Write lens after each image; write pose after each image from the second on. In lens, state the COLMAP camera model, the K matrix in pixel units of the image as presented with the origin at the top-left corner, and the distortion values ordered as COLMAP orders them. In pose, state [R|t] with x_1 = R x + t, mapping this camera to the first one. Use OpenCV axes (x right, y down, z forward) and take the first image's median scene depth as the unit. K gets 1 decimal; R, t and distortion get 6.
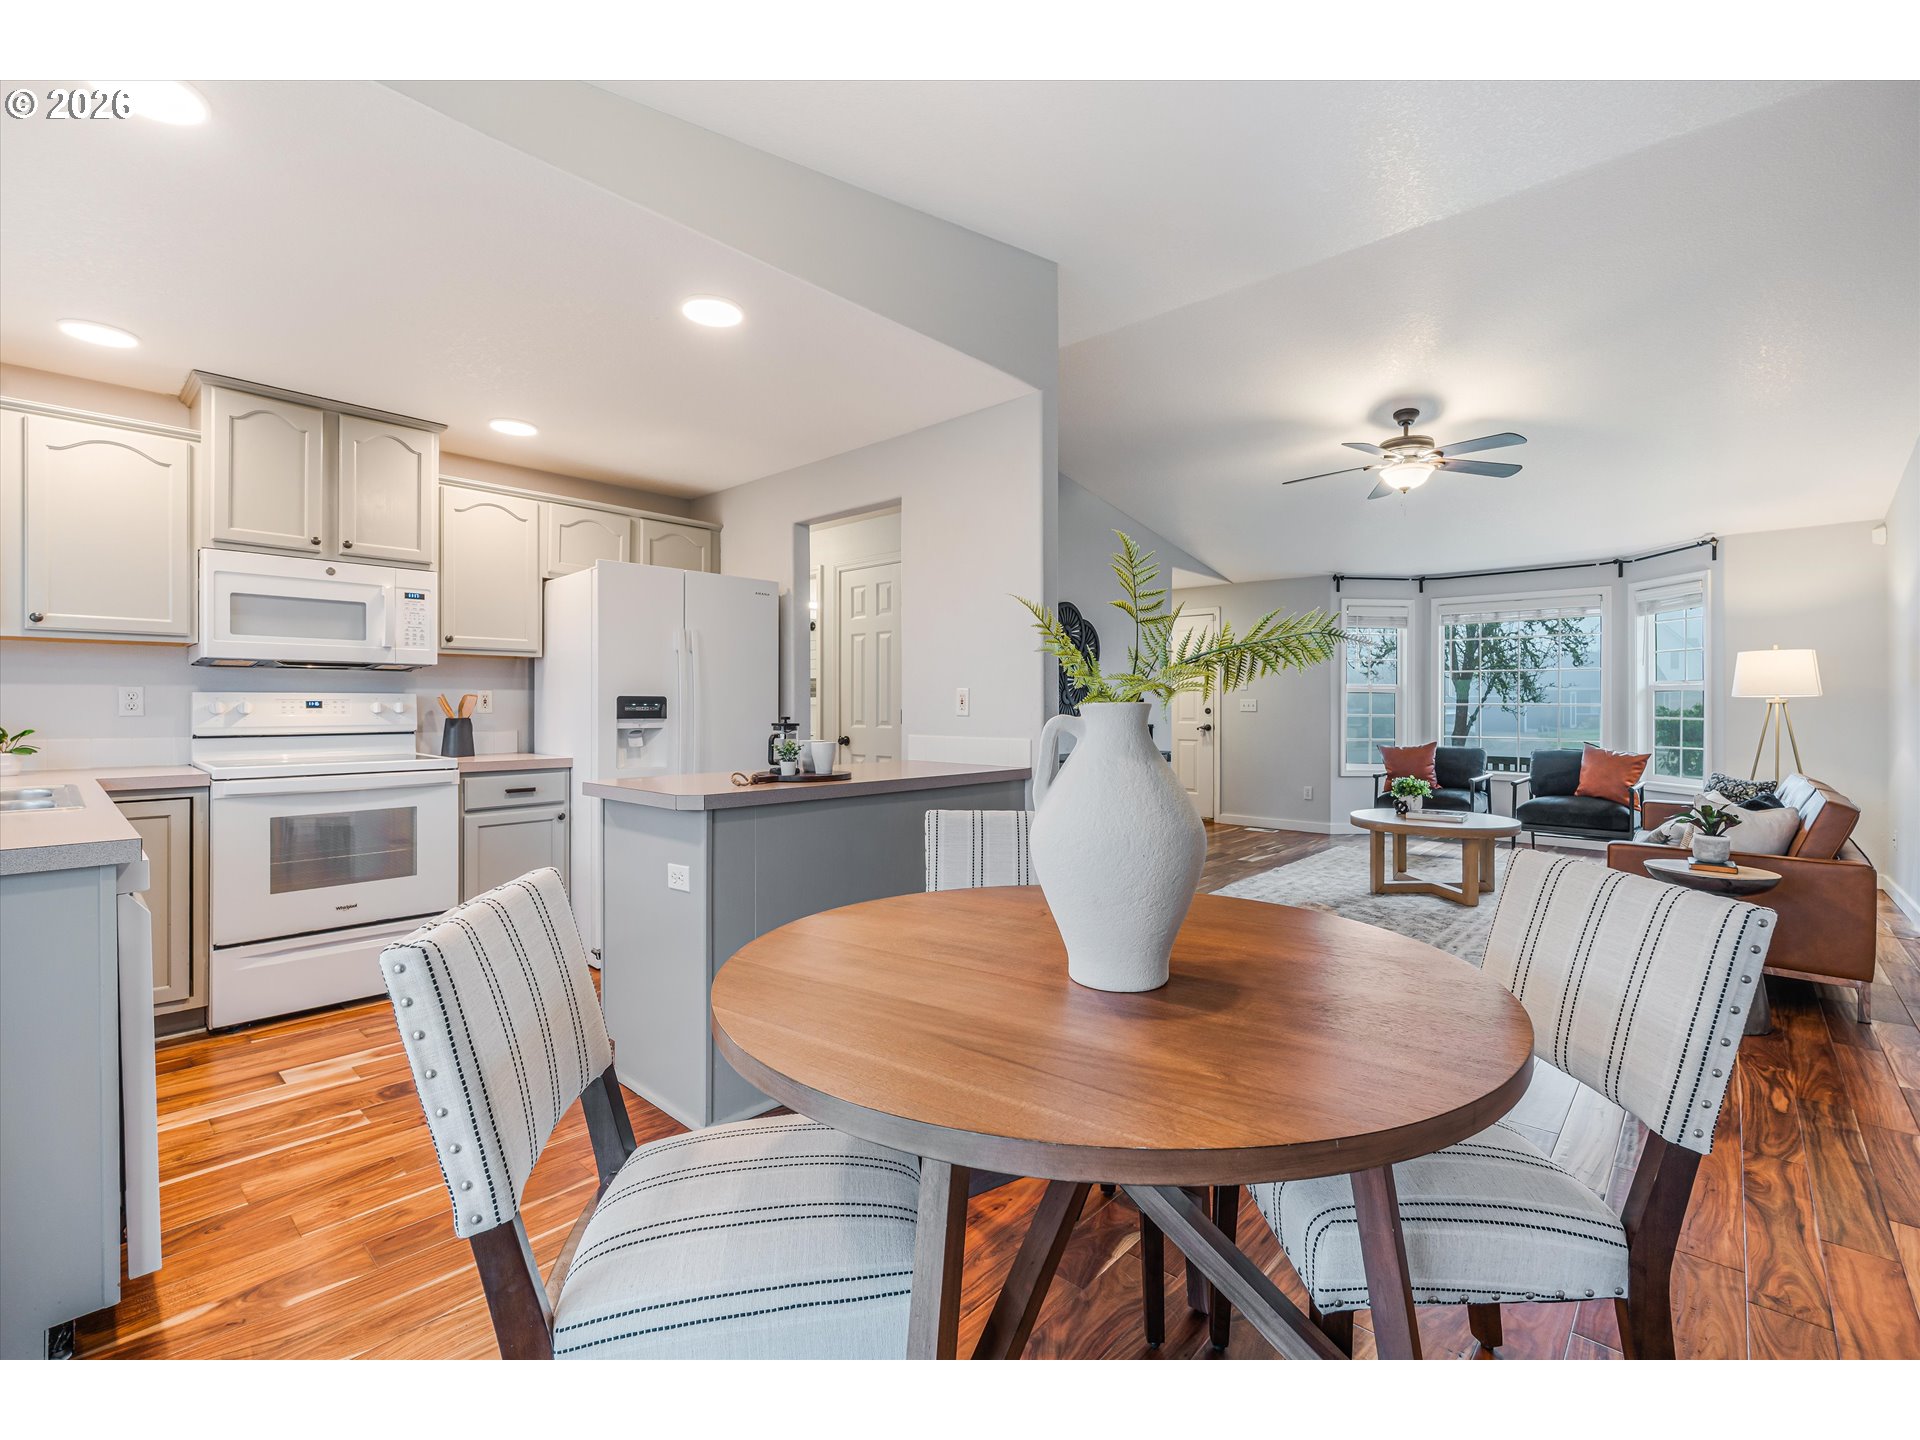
lens RADIAL K [[837.7, 0, 962.2], [0, 837.7, 705.5], [0, 0, 1]] dist [-0.007470, 0.000734]
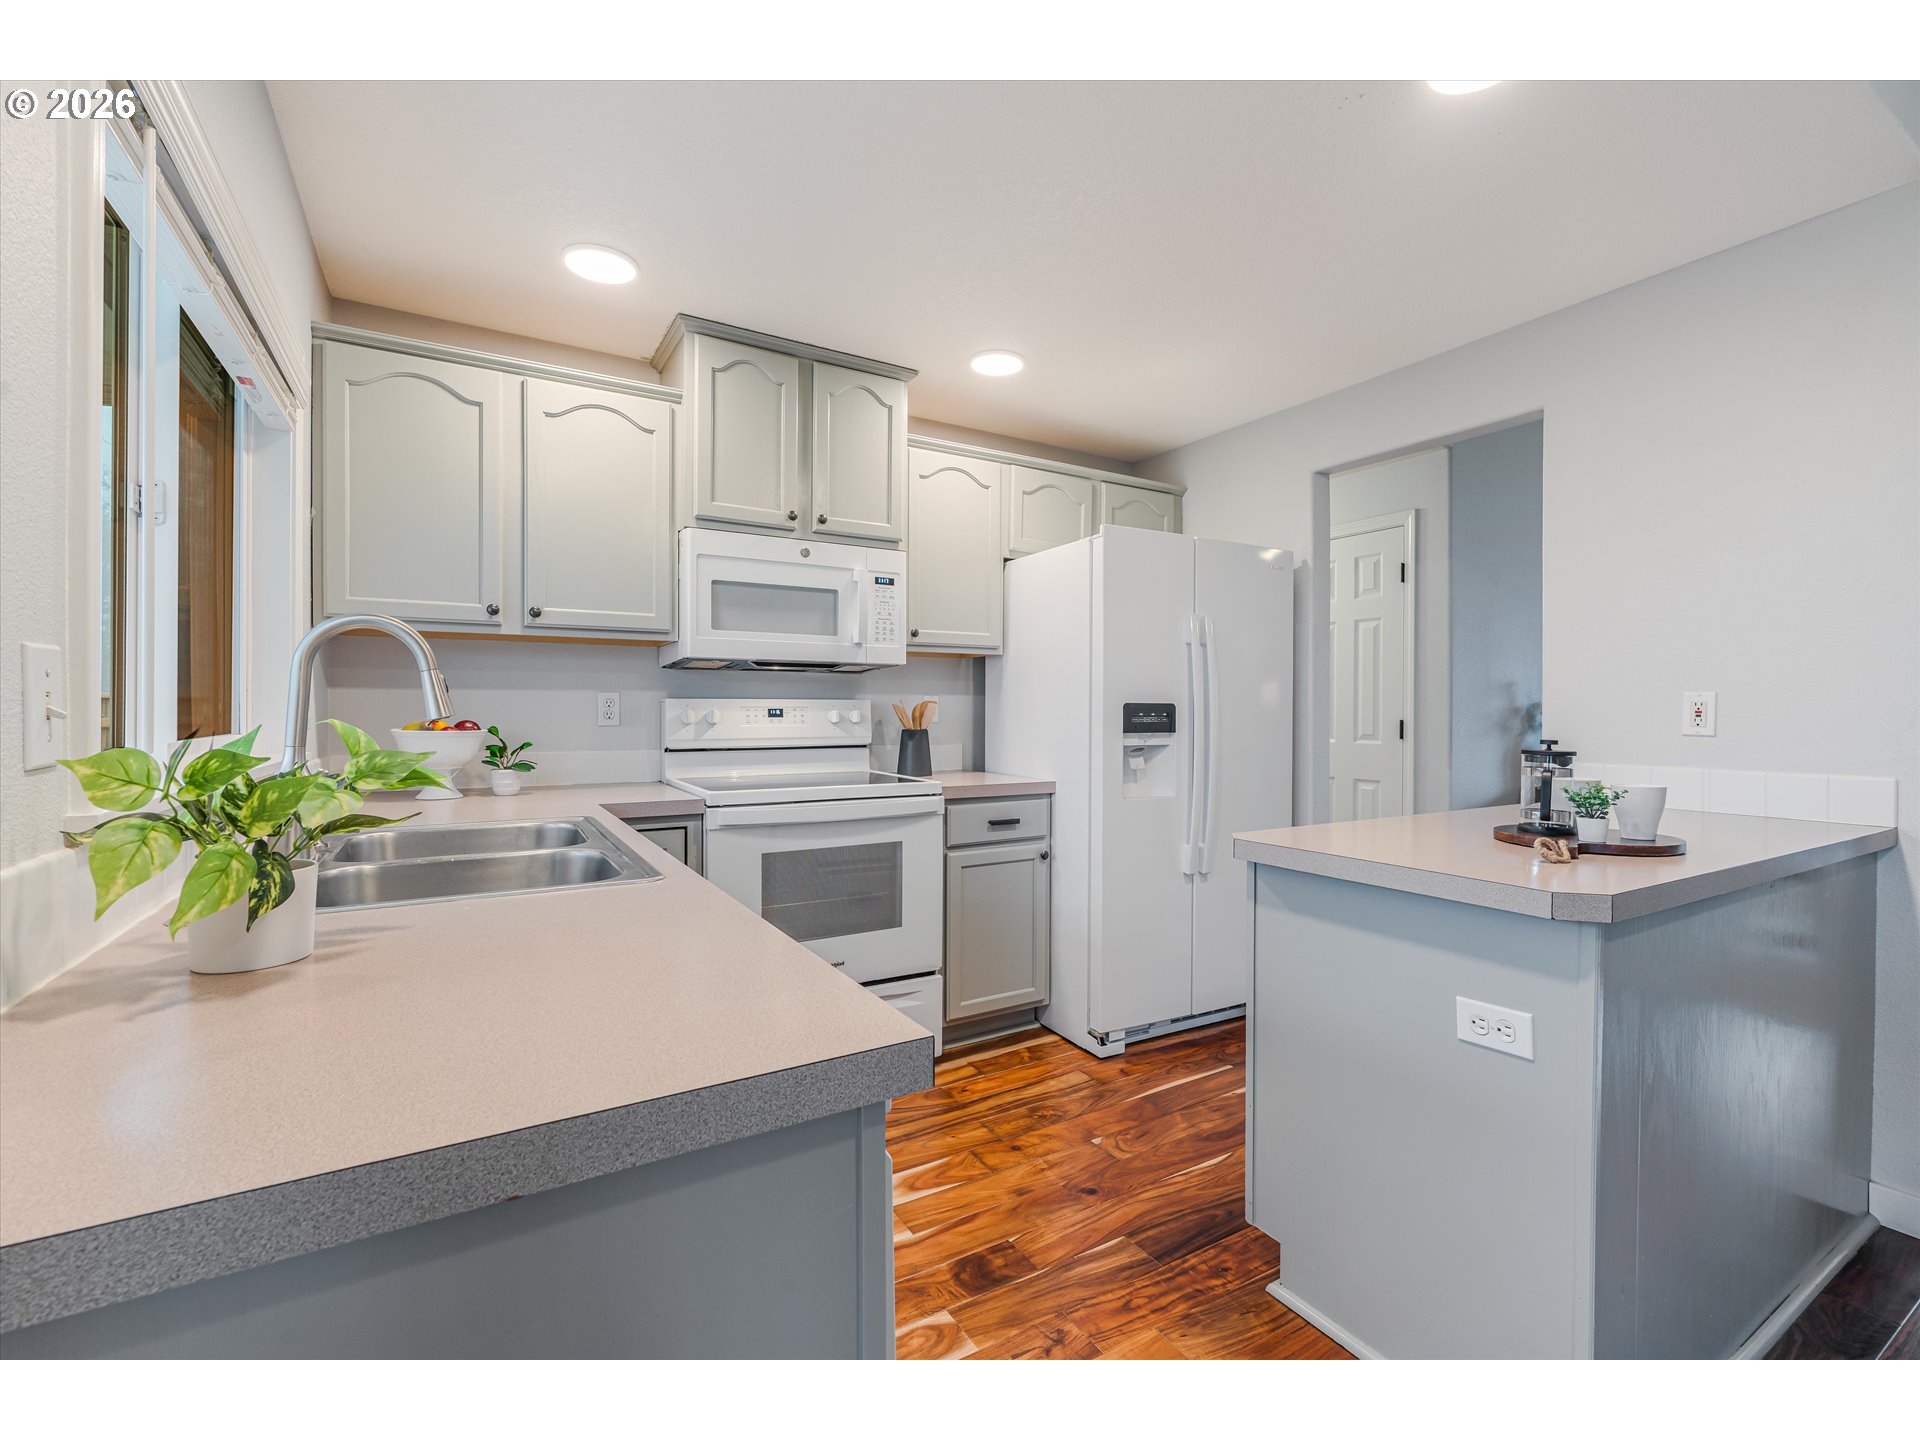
lens RADIAL K [[837.7, 0, 963.9], [0, 837.7, 715.2], [0, 0, 1]] dist [-0.007470, 0.000734]
pose [[0.956768, 0.005231, -0.290805, -0.328118], [-0.003293, 0.999969, 0.007154, -0.005316], [0.290833, -0.005887, 0.956756, 0.225233]]
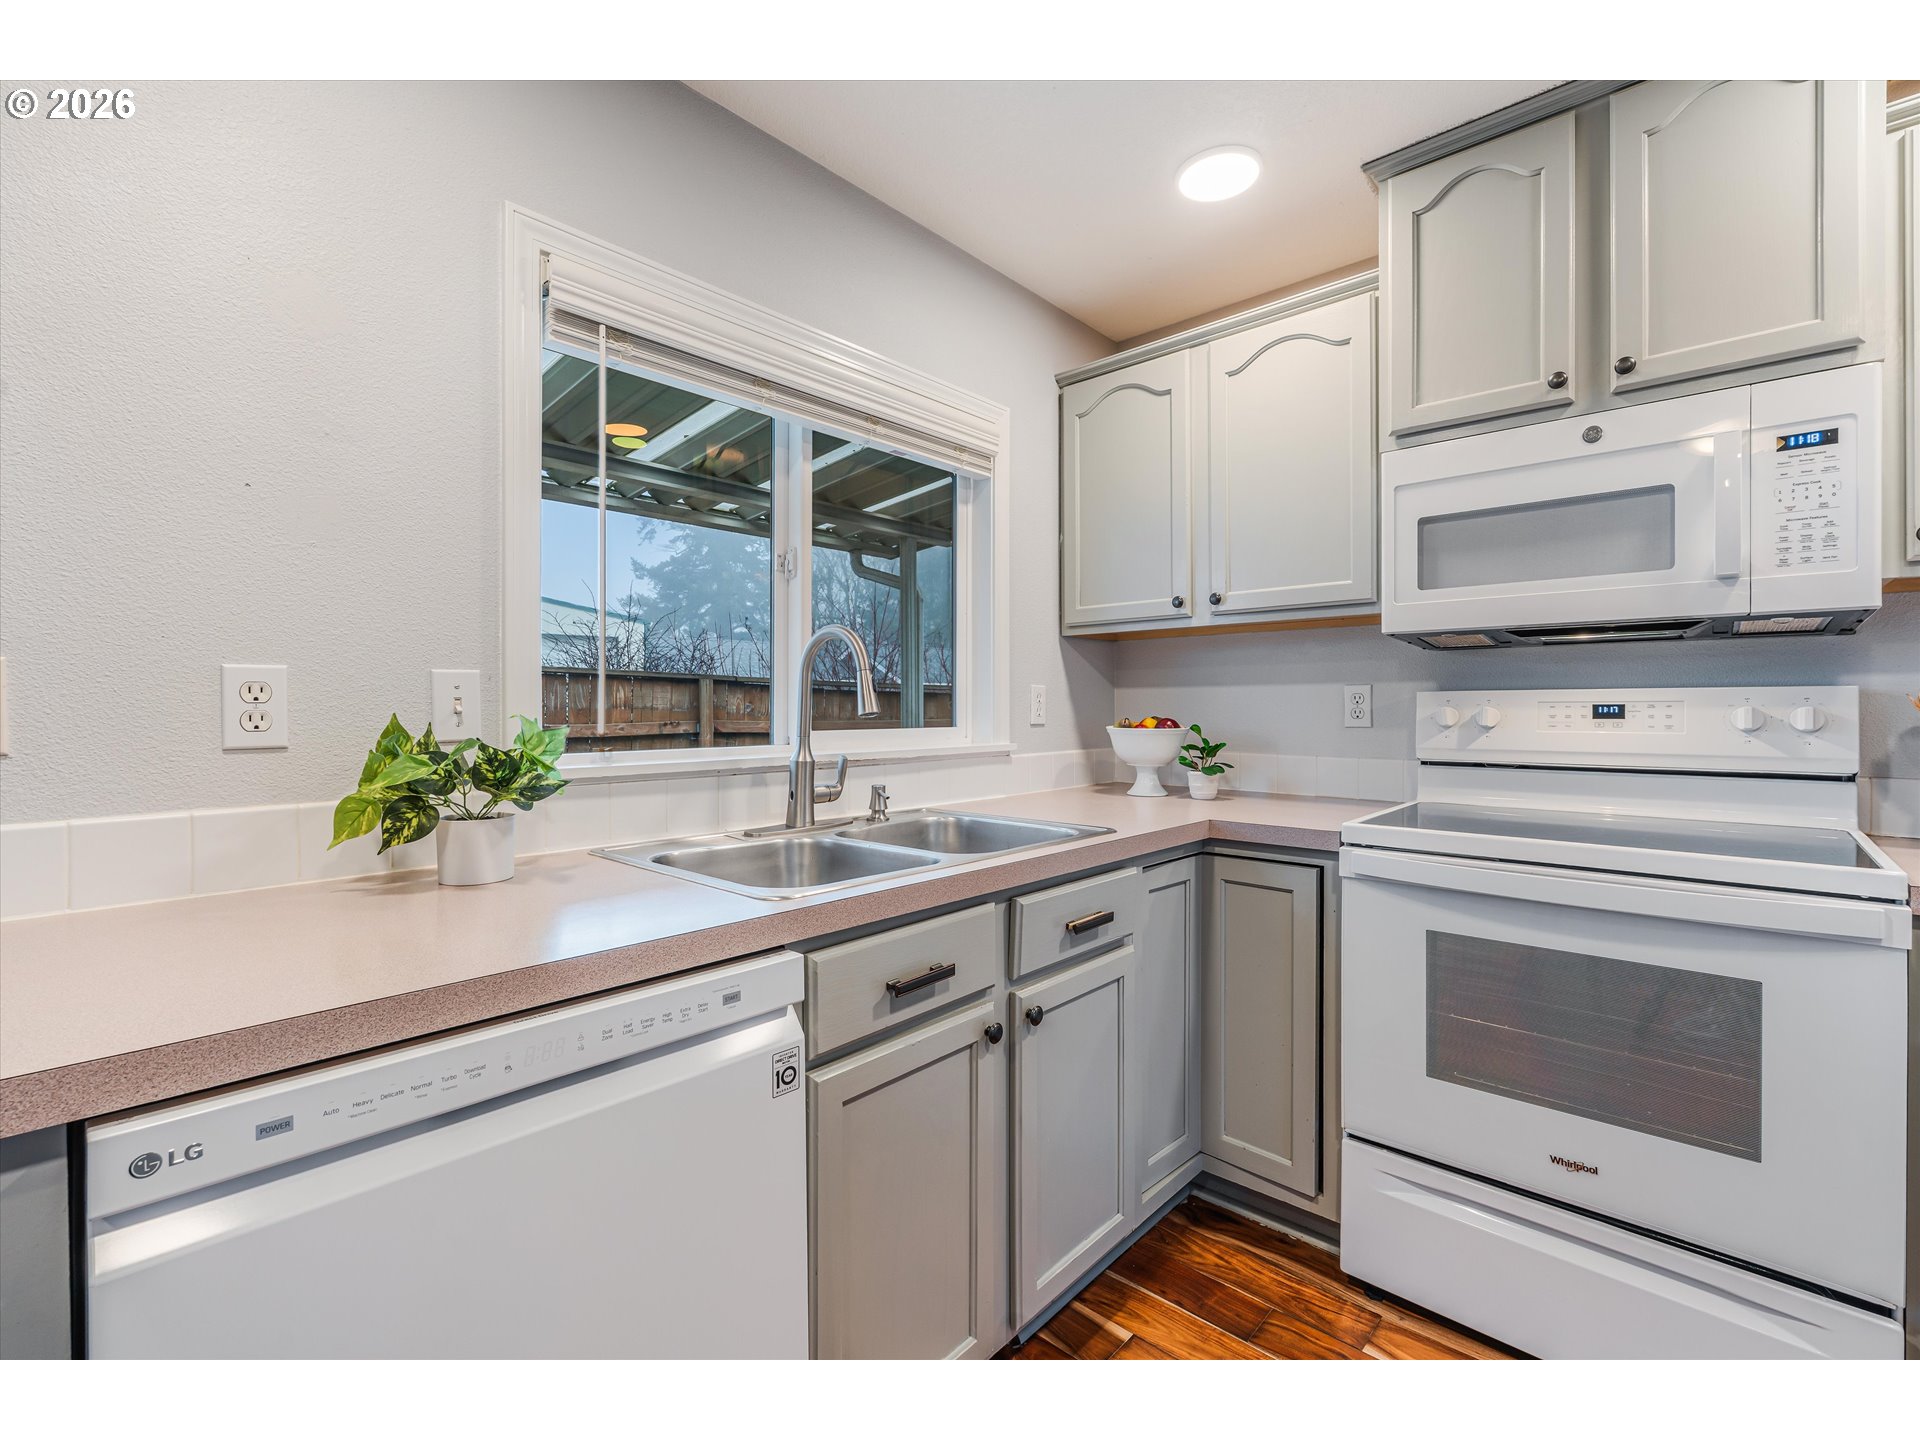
lens RADIAL K [[837.7, 0, 970.0], [0, 837.7, 711.2], [0, 0, 1]] dist [-0.007470, 0.000734]
pose [[-0.000658, 0.005718, -0.999983, -0.249328], [0.001505, 0.999983, 0.005717, -0.004446], [0.999999, -0.001501, -0.000667, 0.578856]]
